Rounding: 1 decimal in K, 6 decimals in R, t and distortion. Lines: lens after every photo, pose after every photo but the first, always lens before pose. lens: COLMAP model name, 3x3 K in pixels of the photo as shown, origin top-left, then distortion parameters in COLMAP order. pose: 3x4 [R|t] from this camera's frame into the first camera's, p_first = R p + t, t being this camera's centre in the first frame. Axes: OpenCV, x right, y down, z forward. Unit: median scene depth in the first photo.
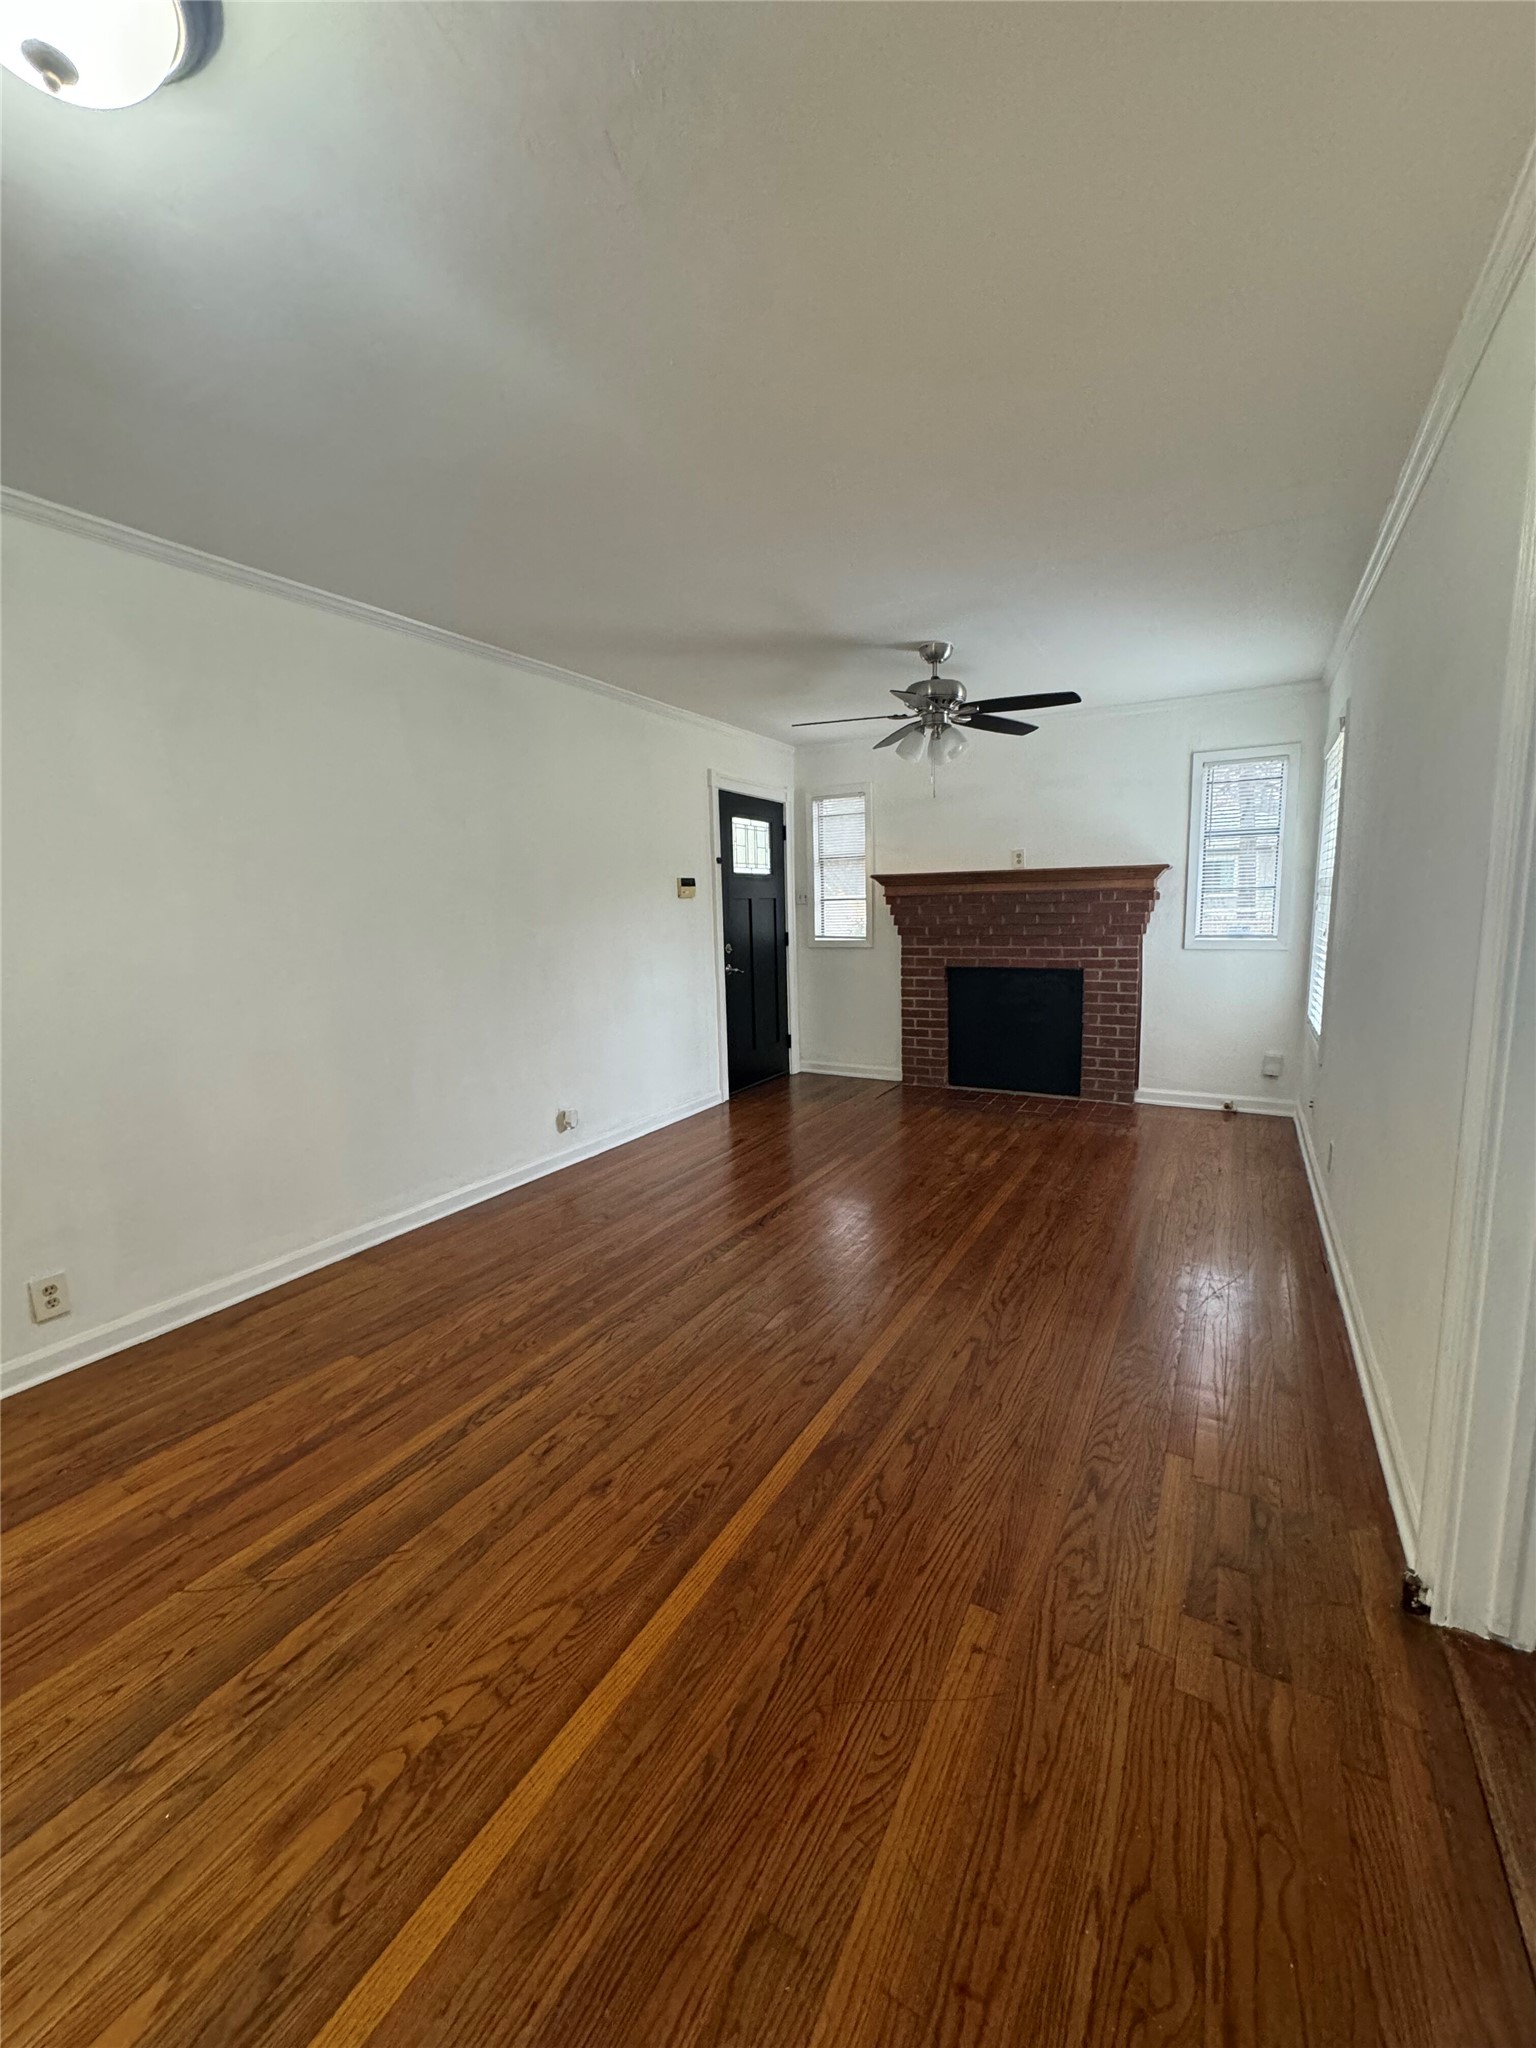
lens RADIAL K [[824.2, 0, 764.4], [0, 824.2, 1020.8], [0, 0, 1]] dist [-0.006663, 0.001208]
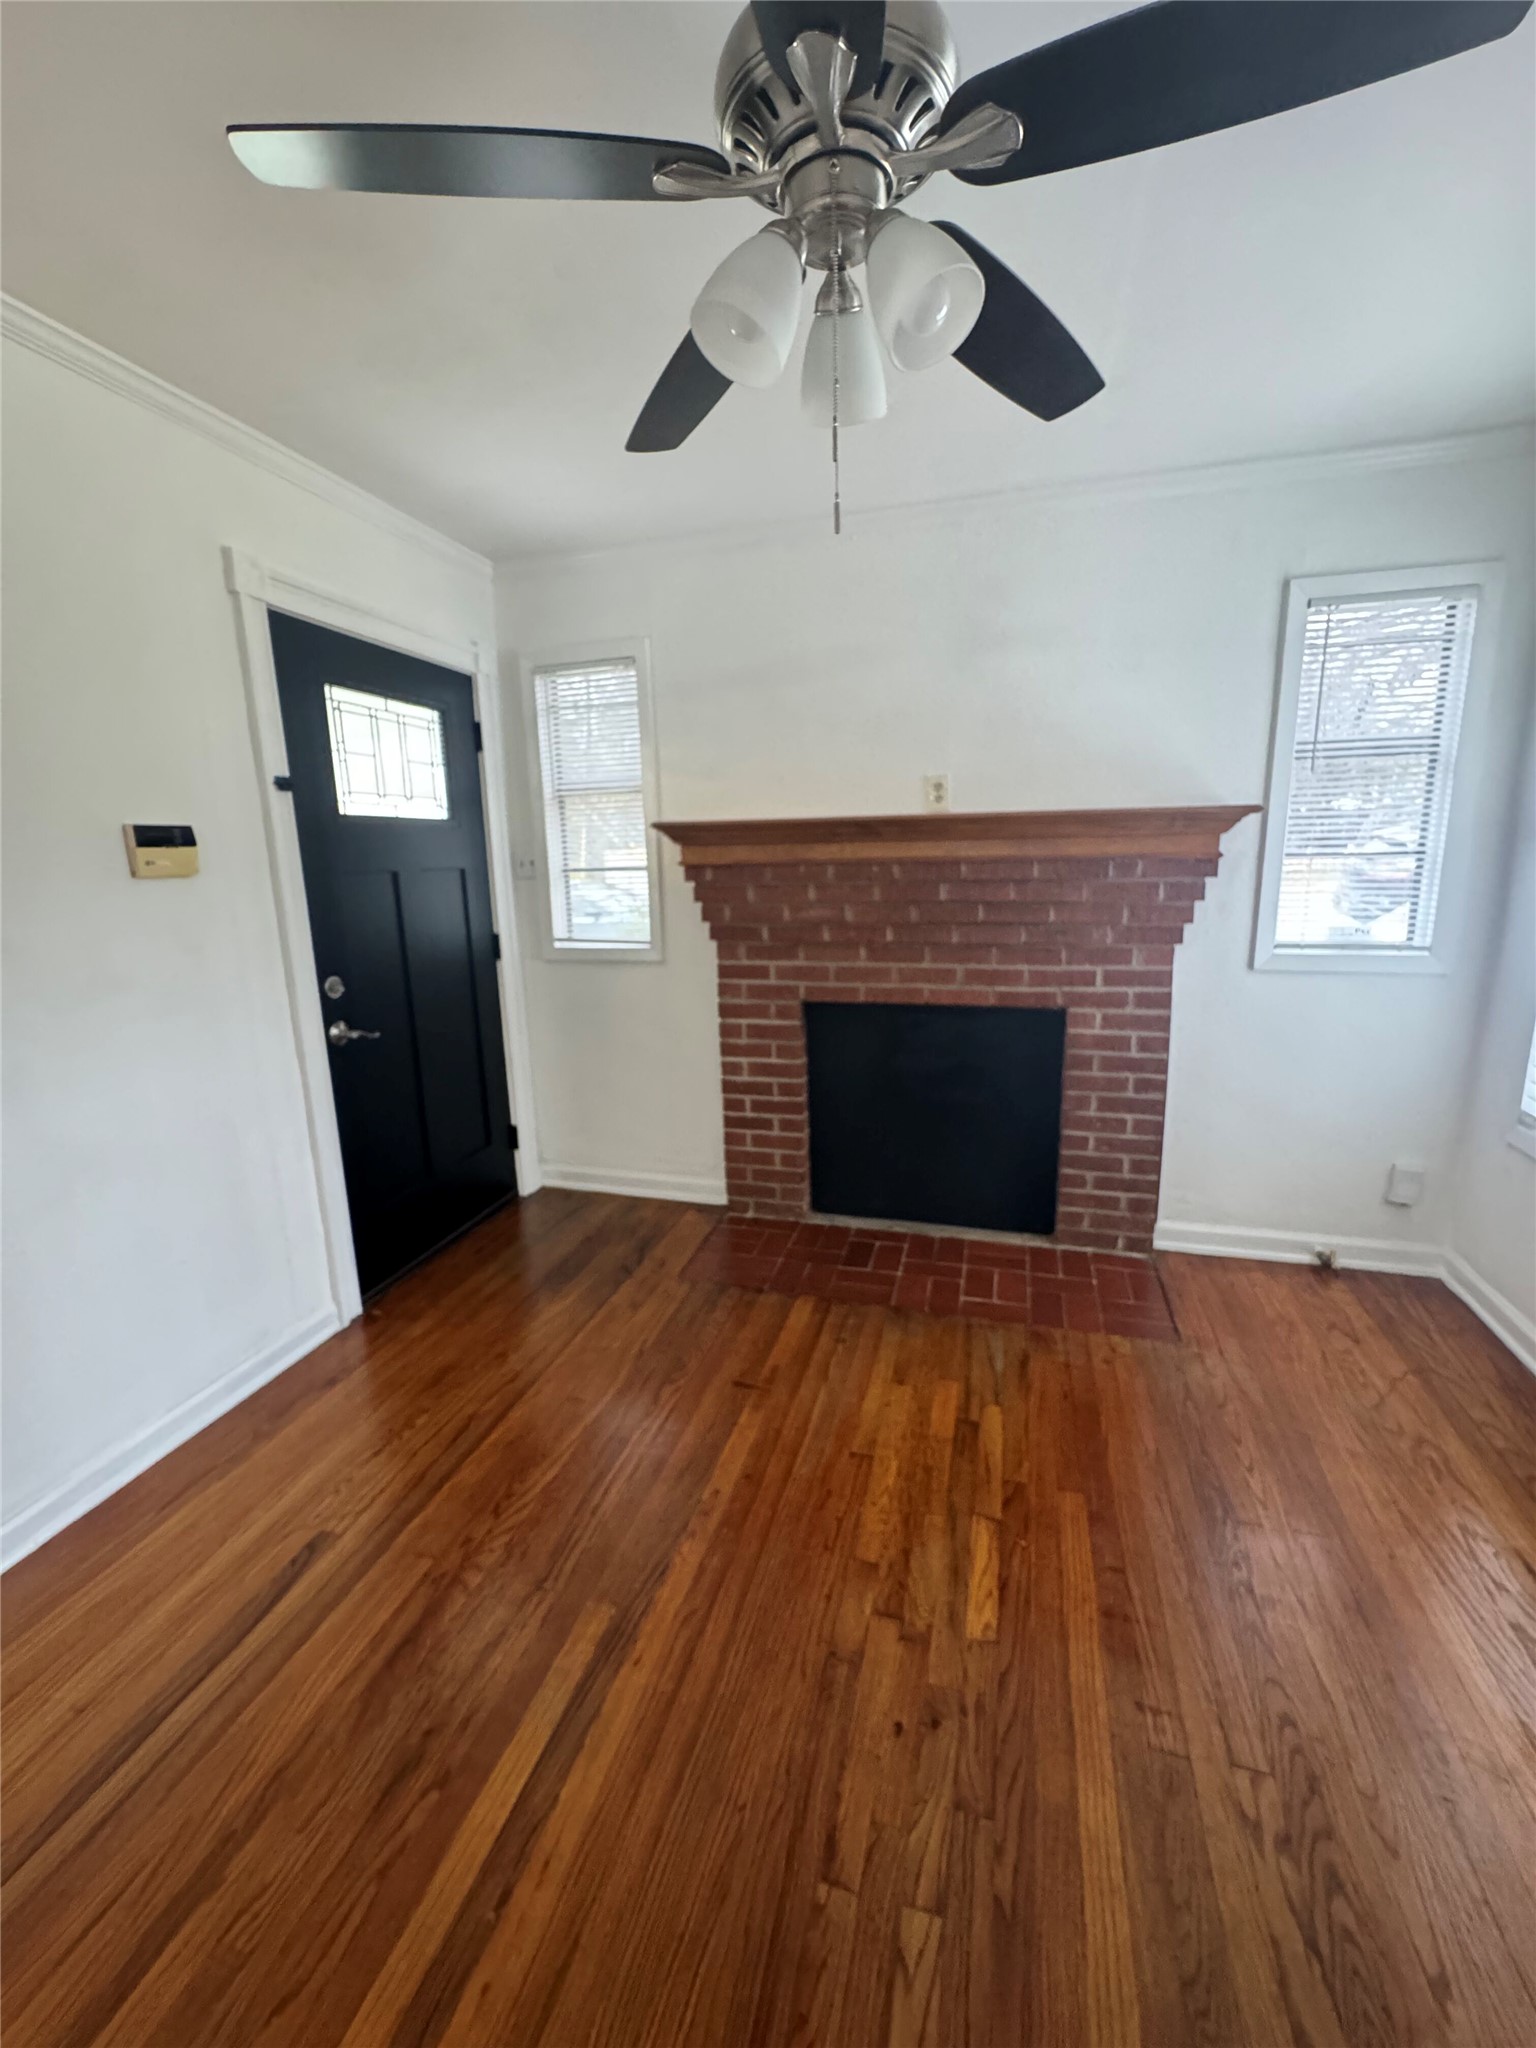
lens RADIAL K [[824.2, 0, 764.1], [0, 824.2, 1011.3], [0, 0, 1]] dist [-0.006663, 0.001208]
pose [[0.972779, -0.042142, 0.227871, 0.080113], [0.031452, 0.998237, 0.050343, -0.090264], [-0.229591, -0.041806, 0.972389, 0.519429]]
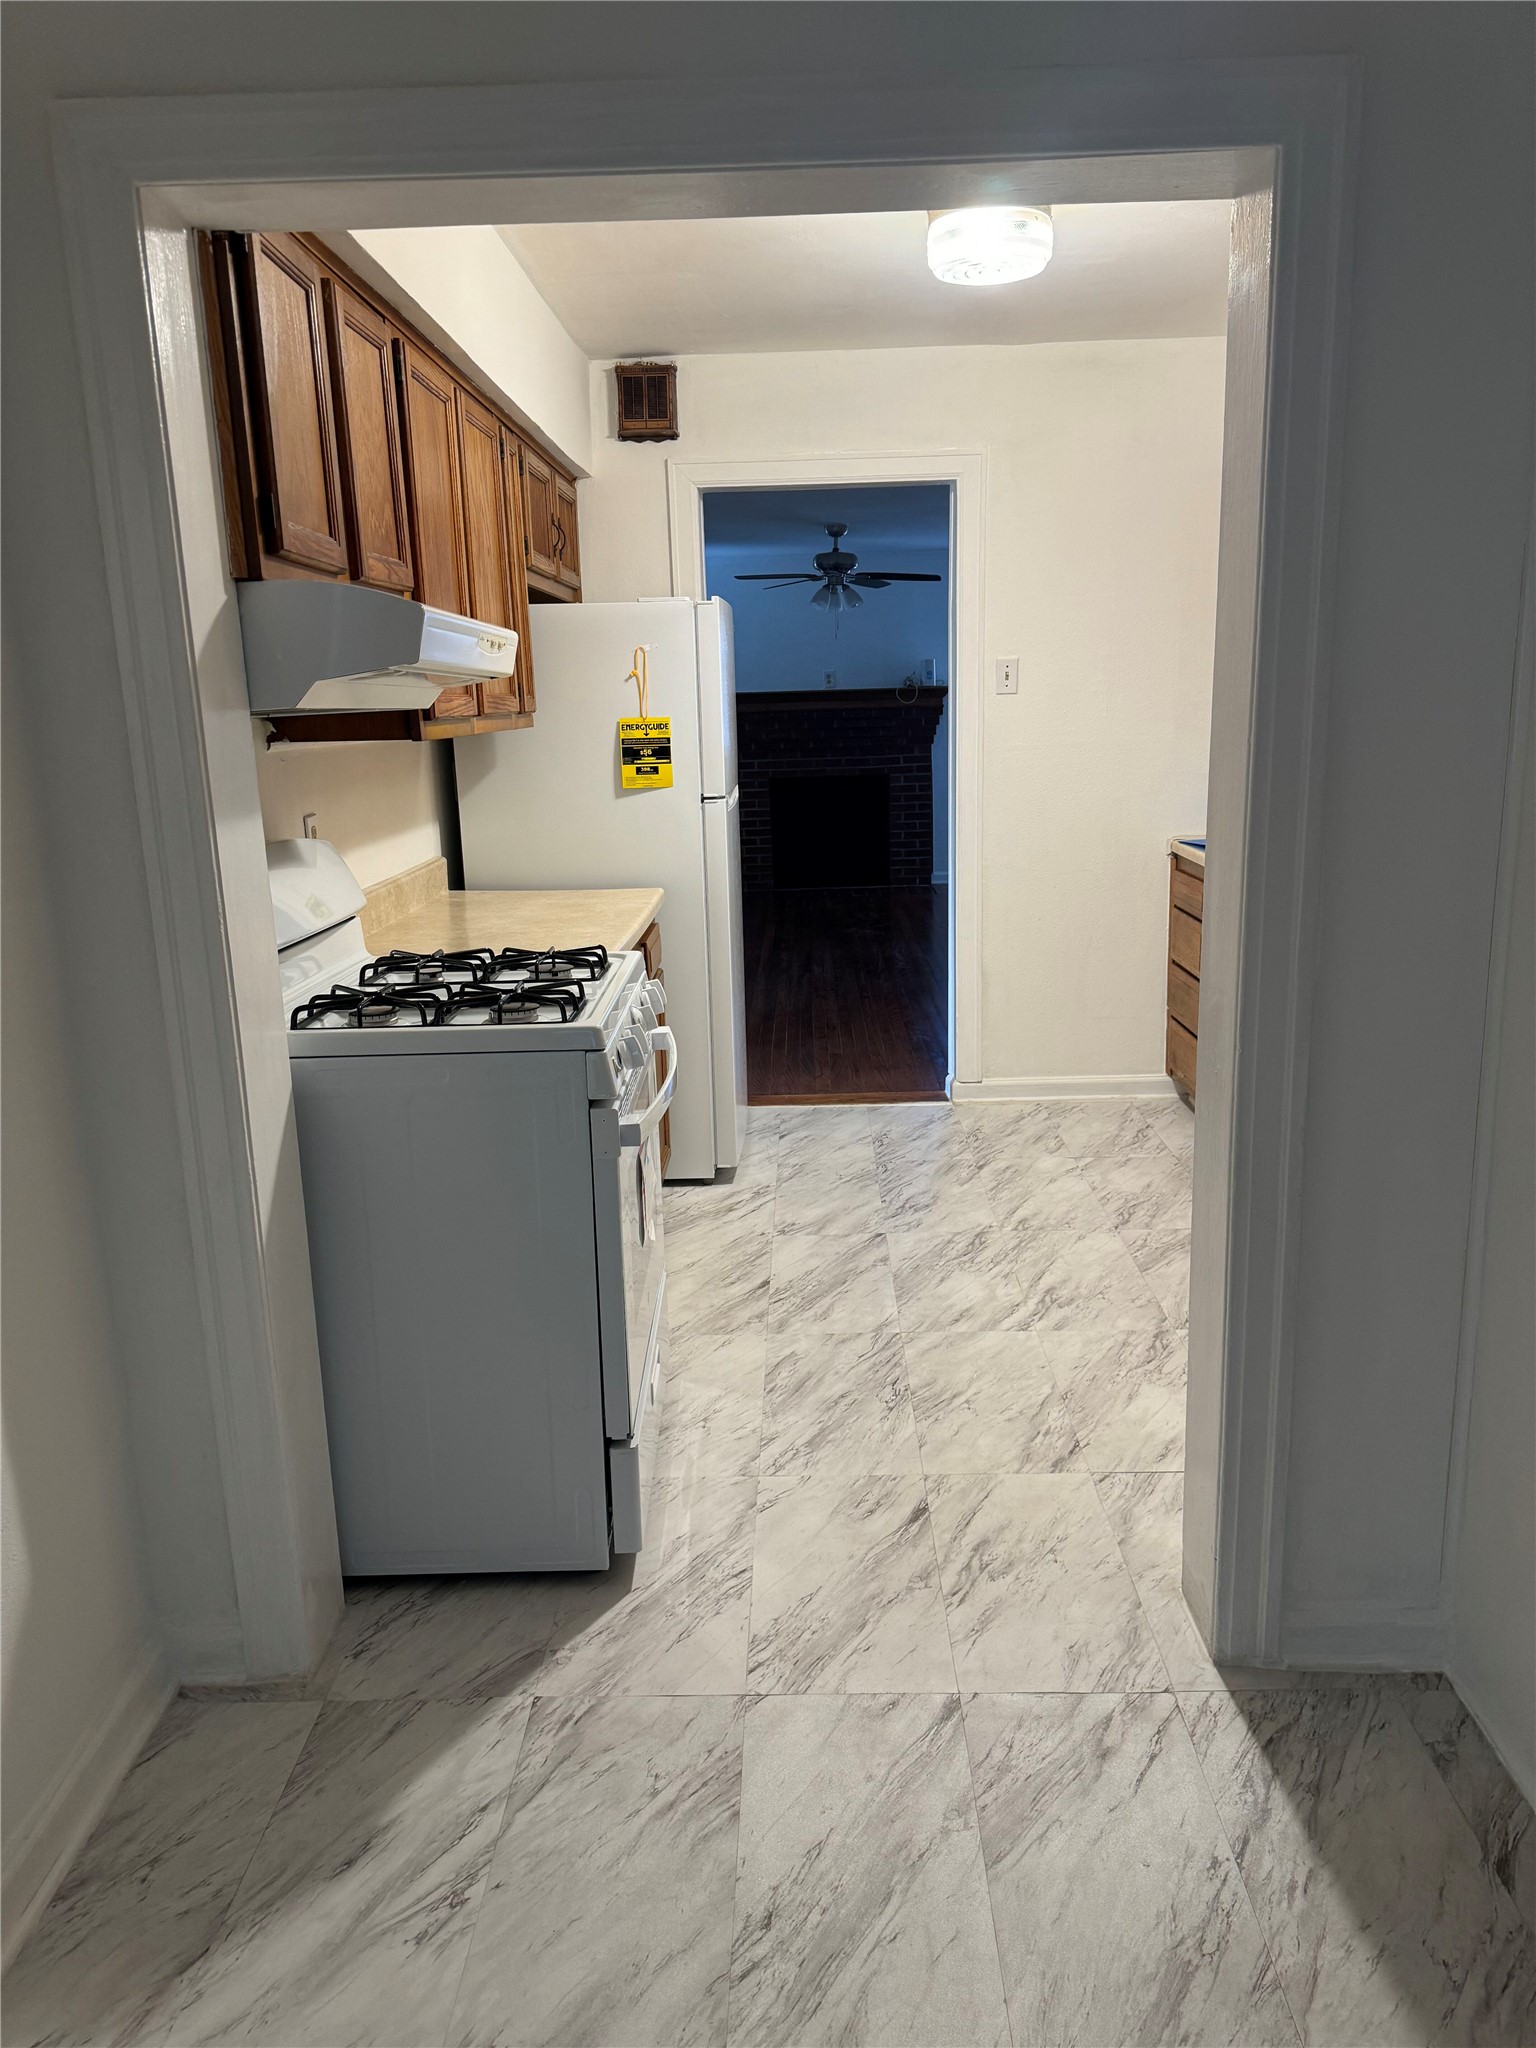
lens RADIAL K [[1436.0, 0, 756.6], [0, 1436.0, 1028.9], [0, 0, 1]] dist [0.031127, -0.027630]
pose [[0.879168, -0.109901, 0.463665, -0.760501], [0.075515, 0.992877, 0.092151, 0.093179], [-0.470490, -0.046003, 0.881205, -0.735871]]
